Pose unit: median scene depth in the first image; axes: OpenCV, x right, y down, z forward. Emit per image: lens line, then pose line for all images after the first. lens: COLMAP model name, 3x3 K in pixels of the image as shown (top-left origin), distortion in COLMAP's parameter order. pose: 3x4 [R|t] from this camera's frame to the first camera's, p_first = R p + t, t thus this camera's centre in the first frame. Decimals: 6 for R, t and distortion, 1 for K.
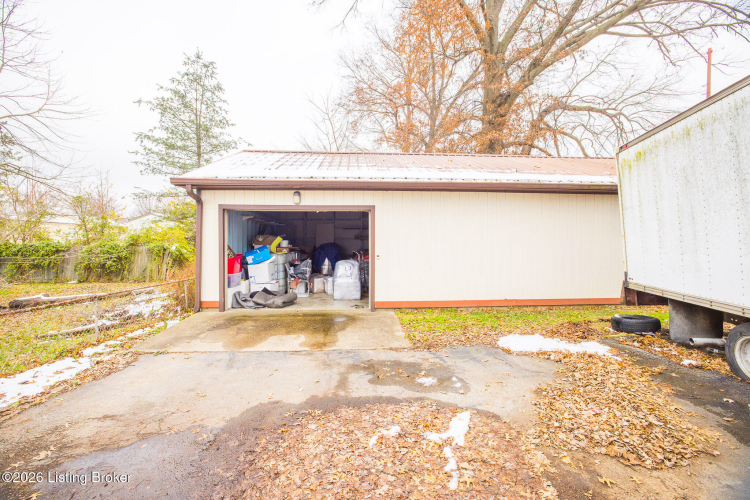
lens RADIAL K [[320.9, 0, 371.1], [0, 320.9, 249.6], [0, 0, 1]] dist [-0.030079, 0.006920]
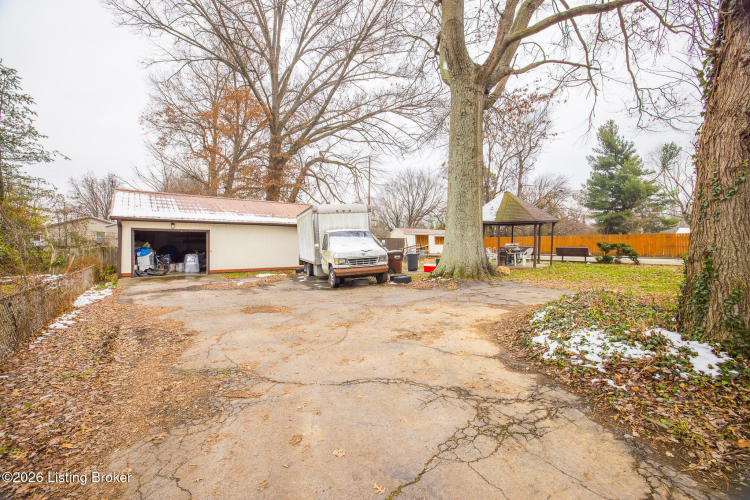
lens RADIAL K [[320.9, 0, 374.0], [0, 320.9, 248.2], [0, 0, 1]] dist [-0.030079, 0.006920]
pose [[0.826631, -0.004494, 0.562726, -0.138947], [0.005221, 0.999986, 0.000317, 0.001022], [-0.562720, 0.002676, 0.826643, -0.721312]]
